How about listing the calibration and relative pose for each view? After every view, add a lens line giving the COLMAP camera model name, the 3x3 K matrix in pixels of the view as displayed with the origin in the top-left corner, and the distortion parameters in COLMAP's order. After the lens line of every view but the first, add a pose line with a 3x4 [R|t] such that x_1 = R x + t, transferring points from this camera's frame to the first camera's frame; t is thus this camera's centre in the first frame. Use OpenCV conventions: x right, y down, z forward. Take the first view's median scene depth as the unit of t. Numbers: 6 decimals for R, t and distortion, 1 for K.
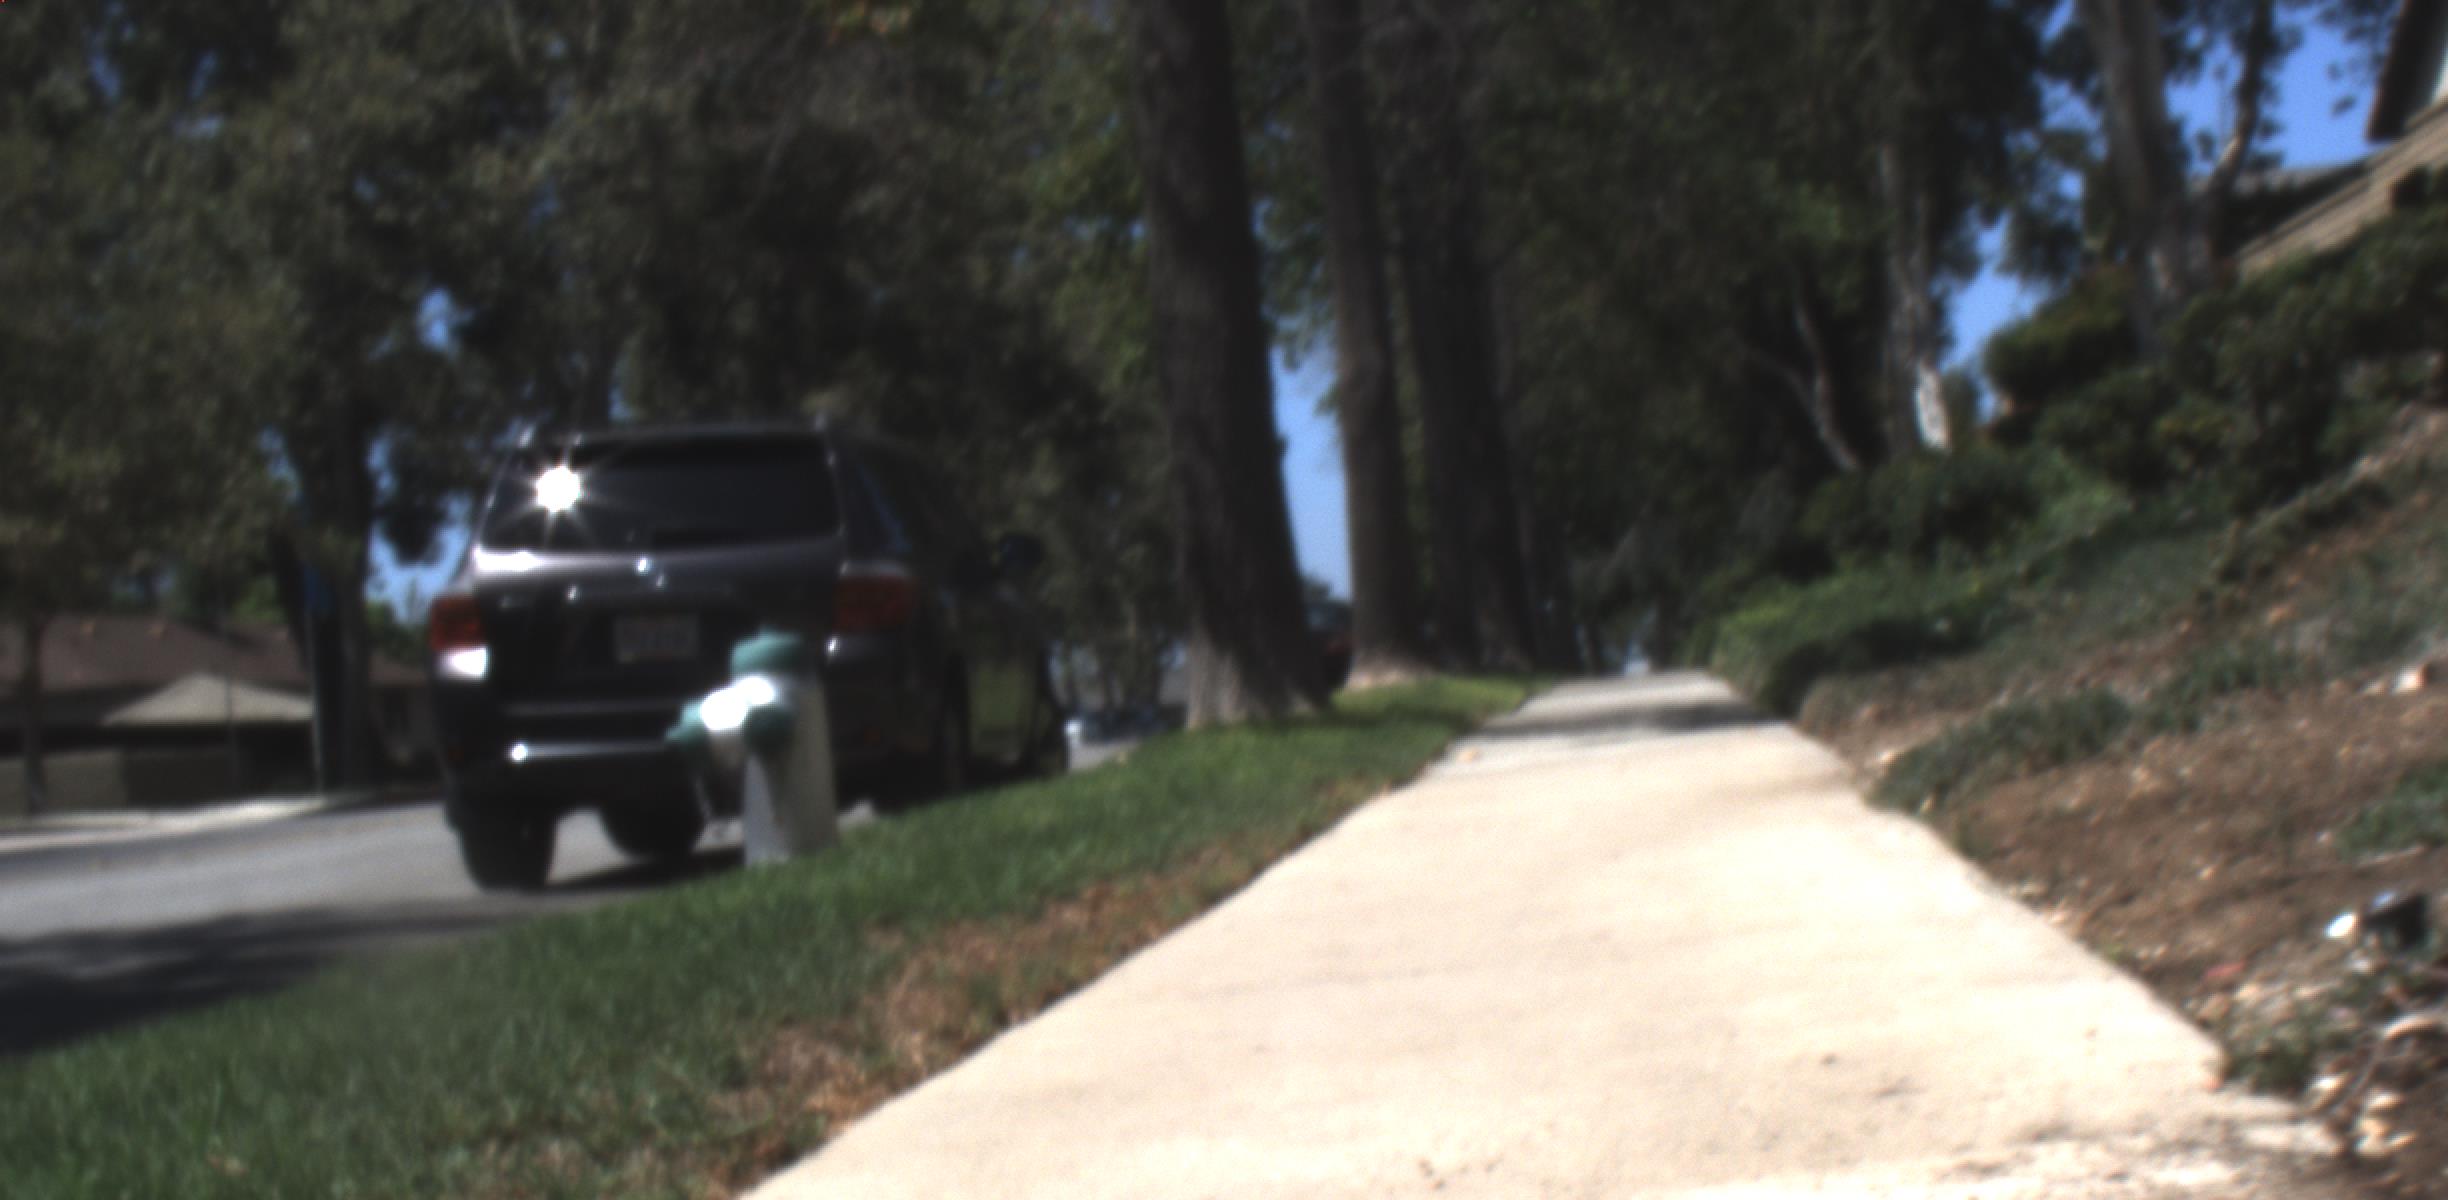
lens RADIAL K [[4680.6, 0, 1291.9], [0, 4680.6, 1021.8], [0, 0, 1]] dist [-0.178753, 0.722537]
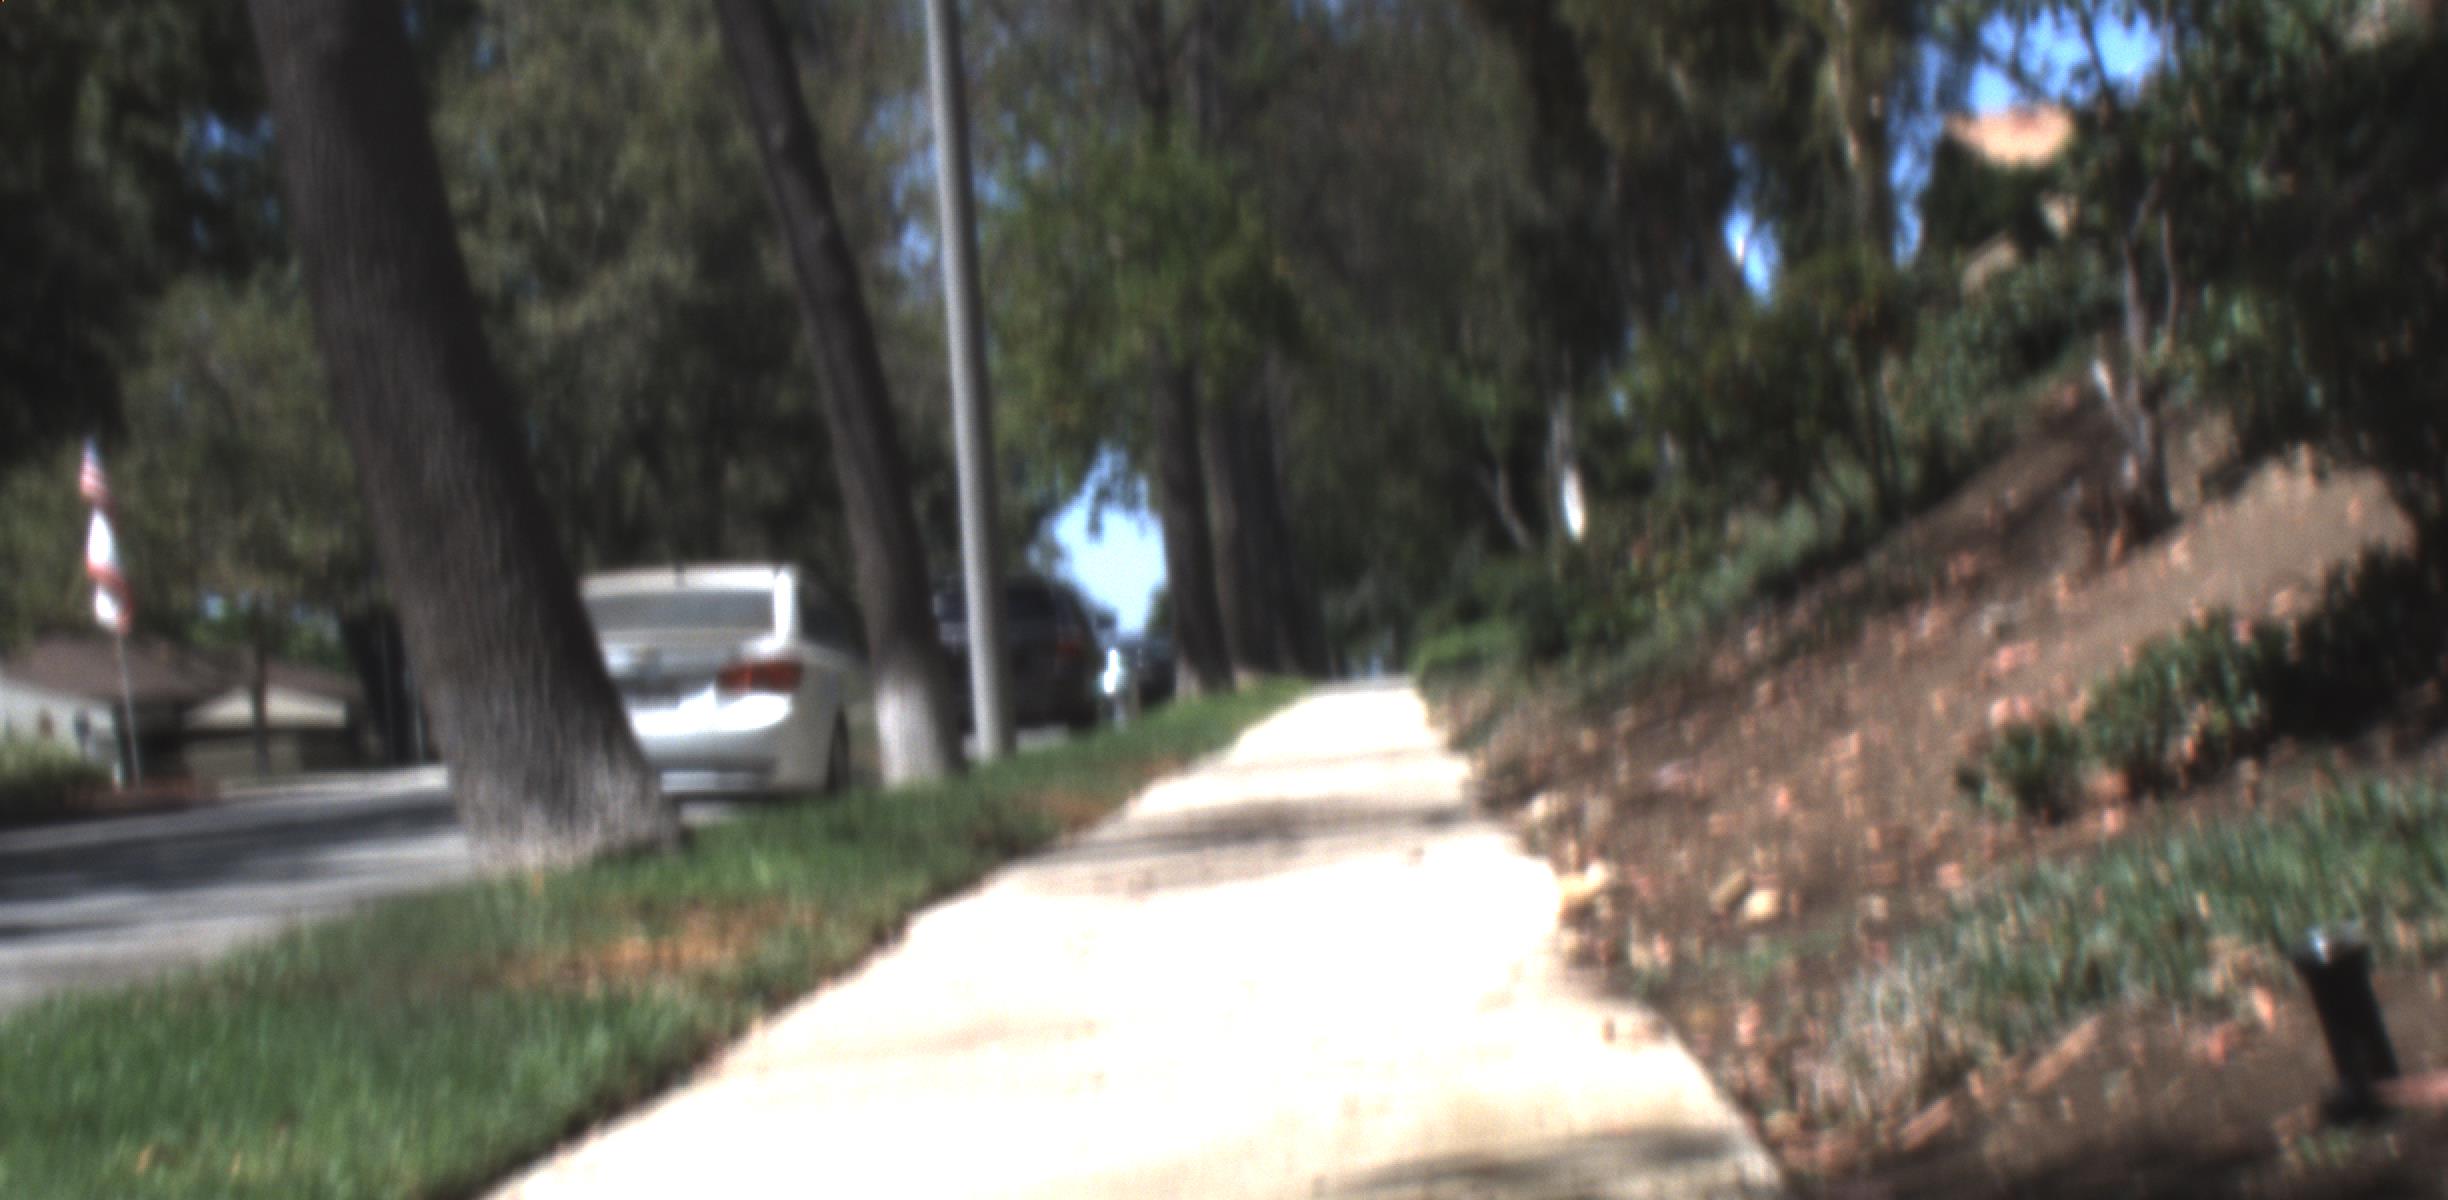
lens RADIAL K [[4680.6, 0, 1291.9], [0, 4680.6, 1021.8], [0, 0, 1]] dist [-0.178753, 0.722537]
pose [[0.998486, -0.004782, 0.054795, -0.027648], [0.004986, 0.999981, -0.003581, 0.031683], [-0.054777, 0.003849, 0.998491, -0.394466]]
